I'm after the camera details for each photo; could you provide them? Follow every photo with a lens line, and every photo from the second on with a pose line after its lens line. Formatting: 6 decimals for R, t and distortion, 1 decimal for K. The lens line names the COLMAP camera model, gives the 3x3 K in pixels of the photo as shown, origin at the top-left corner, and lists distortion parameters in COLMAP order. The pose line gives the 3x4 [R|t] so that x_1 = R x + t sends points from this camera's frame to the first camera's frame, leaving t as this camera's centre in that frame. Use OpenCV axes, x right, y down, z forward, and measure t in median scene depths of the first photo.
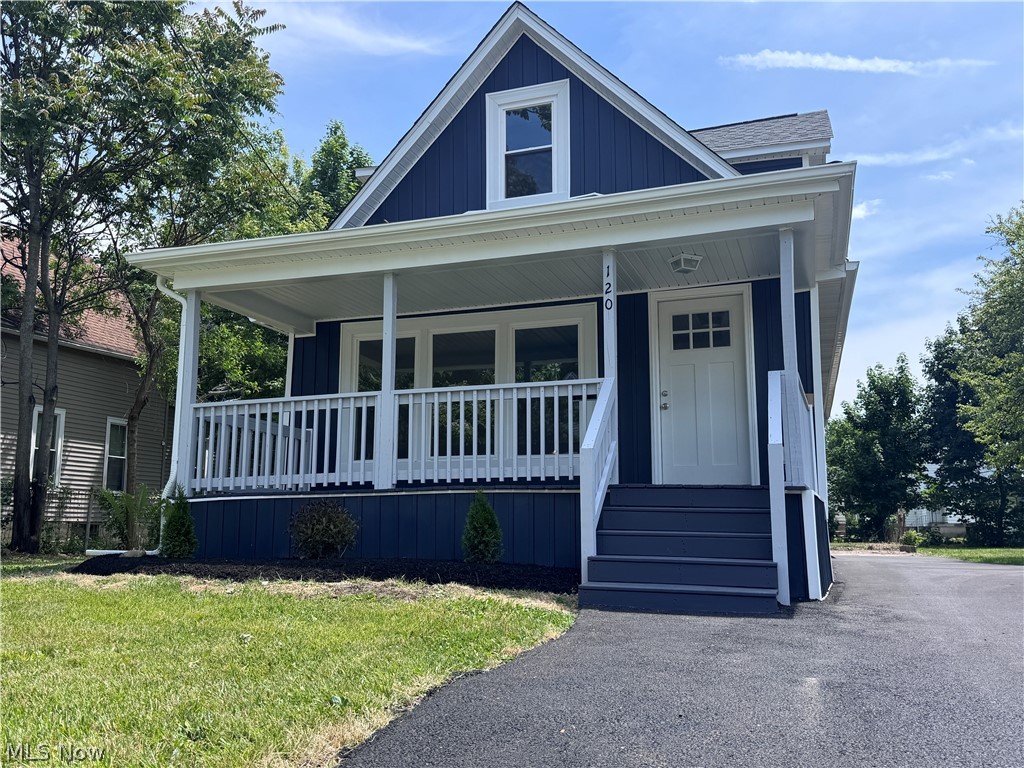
lens RADIAL K [[842.9, 0, 513.5], [0, 842.9, 399.5], [0, 0, 1]] dist [0.092603, -0.000901]
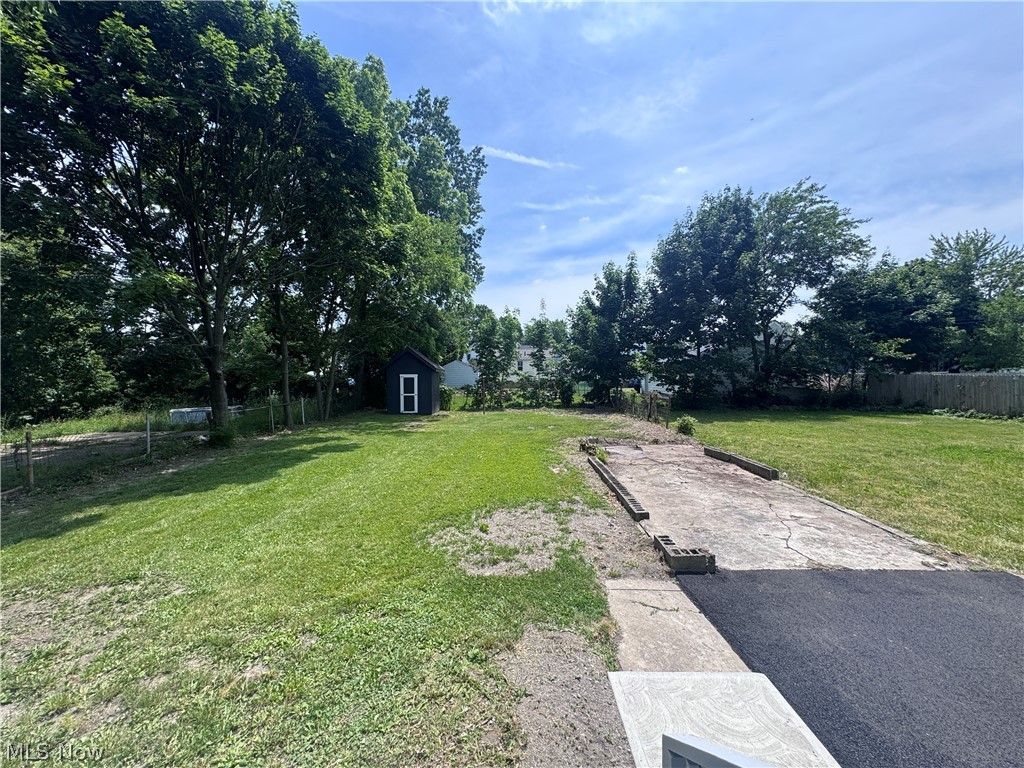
lens RADIAL K [[407.5, 0, 510.0], [0, 407.5, 383.7], [0, 0, 1]] dist [-0.001443, 0.000279]
pose [[0.936272, -0.019507, 0.350733, 0.503461], [-0.037788, 0.987070, 0.155772, 0.266886], [-0.349236, -0.159098, 0.923429, 2.901925]]
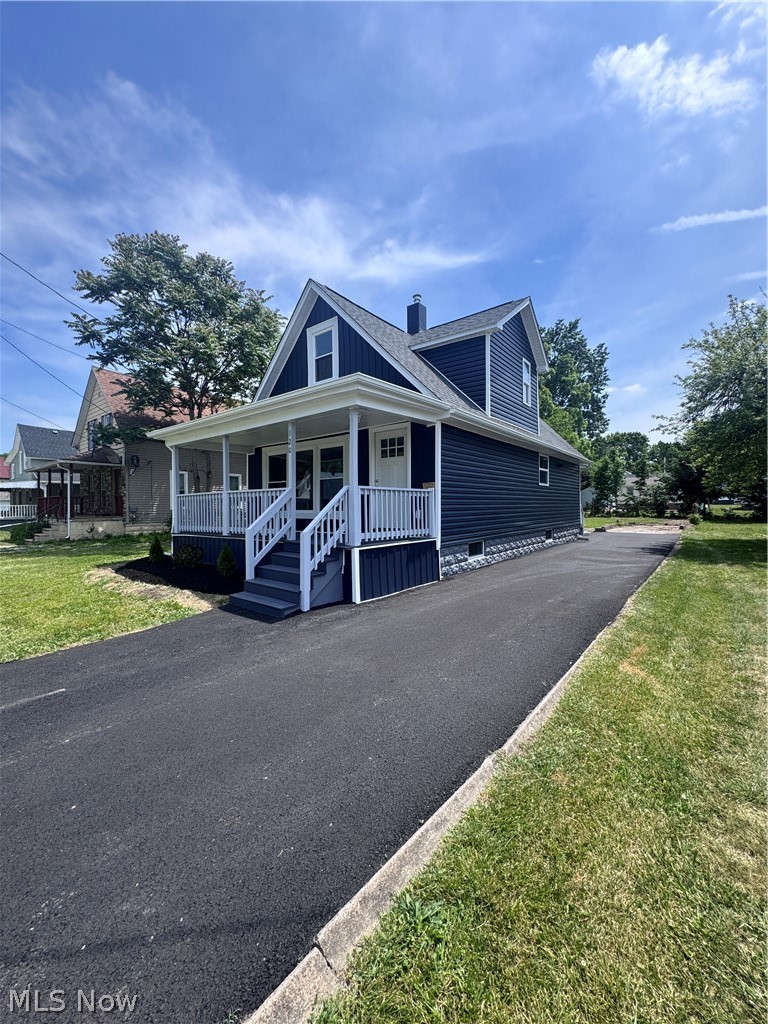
lens RADIAL K [[407.5, 0, 384.0], [0, 407.5, 512.0], [0, 0, 1]] dist [-0.001443, 0.000279]
pose [[0.951524, -0.011633, -0.307353, 0.437877], [0.061565, 0.986265, 0.153270, -0.072352], [0.301349, -0.164762, 0.939171, 0.091105]]
